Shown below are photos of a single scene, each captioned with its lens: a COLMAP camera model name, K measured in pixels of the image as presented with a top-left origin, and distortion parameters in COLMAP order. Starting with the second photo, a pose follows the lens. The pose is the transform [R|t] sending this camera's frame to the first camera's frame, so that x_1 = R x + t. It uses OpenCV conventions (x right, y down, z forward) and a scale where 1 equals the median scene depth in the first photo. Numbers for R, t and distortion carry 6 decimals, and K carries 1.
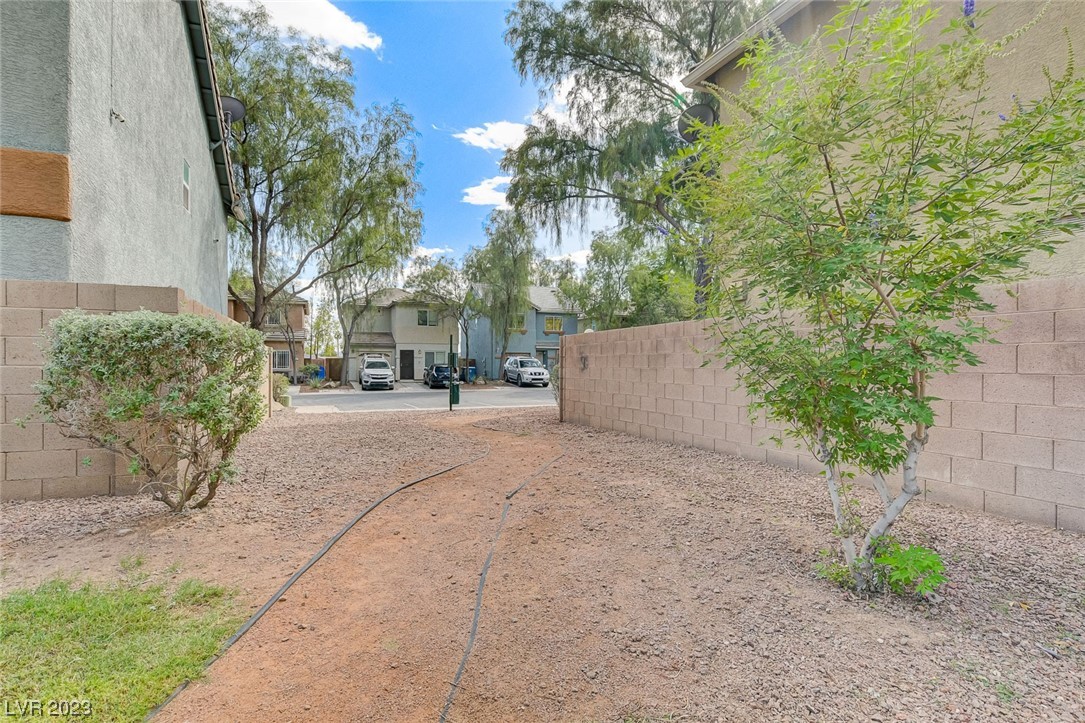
lens RADIAL K [[562.0, 0, 542.5], [0, 562.0, 361.5], [0, 0, 1]] dist [-0.001444, -0.000060]
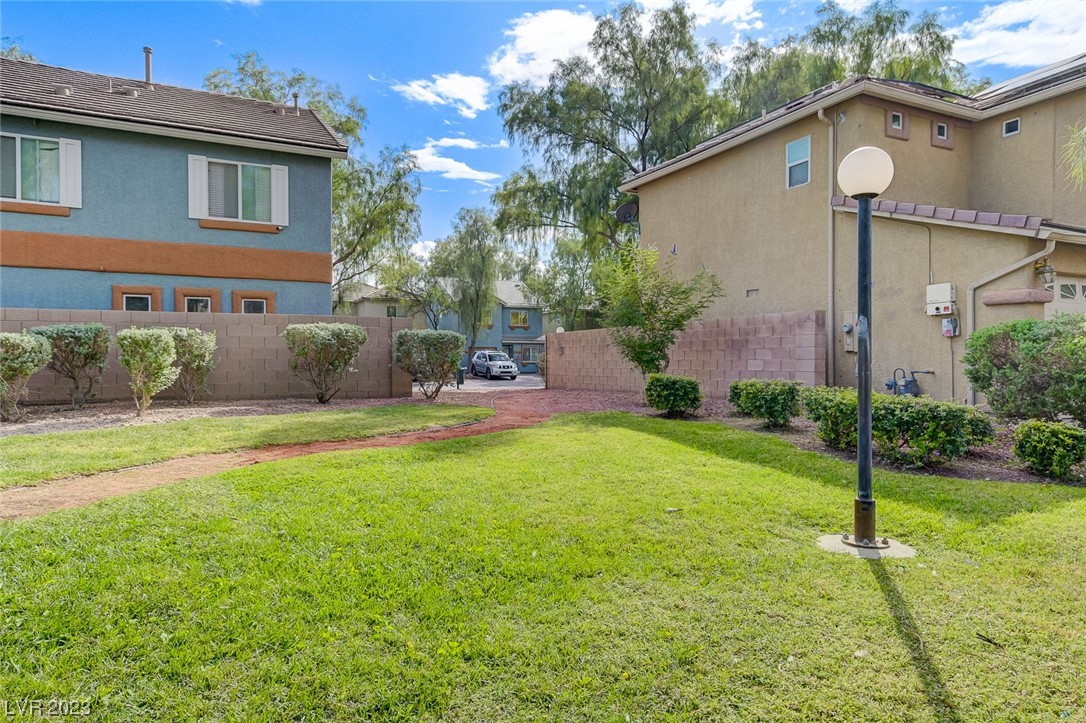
lens RADIAL K [[658.4, 0, 543.0], [0, 658.4, 361.5], [0, 0, 1]] dist [0.000782, 0.000022]
pose [[0.997275, -0.005790, 0.073543, -0.029542], [0.005457, 0.999974, 0.004727, 0.006043], [-0.073569, -0.004313, 0.997281, -0.219372]]
